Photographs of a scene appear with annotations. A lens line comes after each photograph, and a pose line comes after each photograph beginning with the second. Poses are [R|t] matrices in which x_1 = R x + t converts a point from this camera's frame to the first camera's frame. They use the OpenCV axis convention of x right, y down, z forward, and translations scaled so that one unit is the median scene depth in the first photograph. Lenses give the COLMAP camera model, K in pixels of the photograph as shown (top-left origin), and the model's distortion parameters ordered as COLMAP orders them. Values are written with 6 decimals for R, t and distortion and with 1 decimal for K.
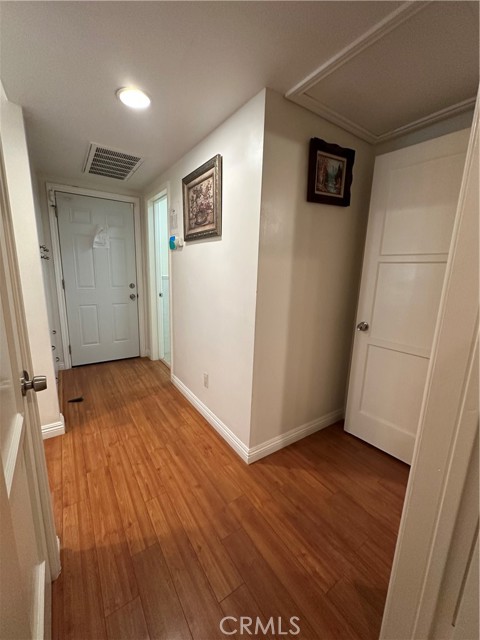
lens RADIAL K [[256.3, 0, 238.9], [0, 256.3, 319.6], [0, 0, 1]] dist [-0.001558, 0.000090]
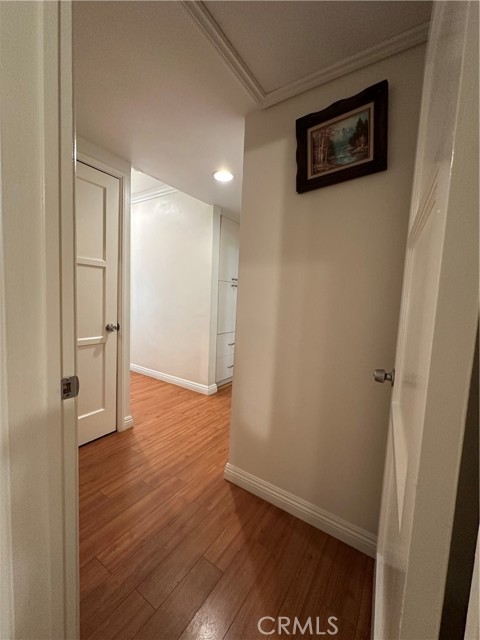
lens RADIAL K [[256.3, 0, 238.9], [0, 256.3, 319.6], [0, 0, 1]] dist [-0.001558, 0.000090]
pose [[0.380175, 0.063950, -0.922701, 0.943600], [-0.212022, 0.977068, -0.019640, -0.012141], [0.900285, 0.203099, 0.385016, 0.577585]]
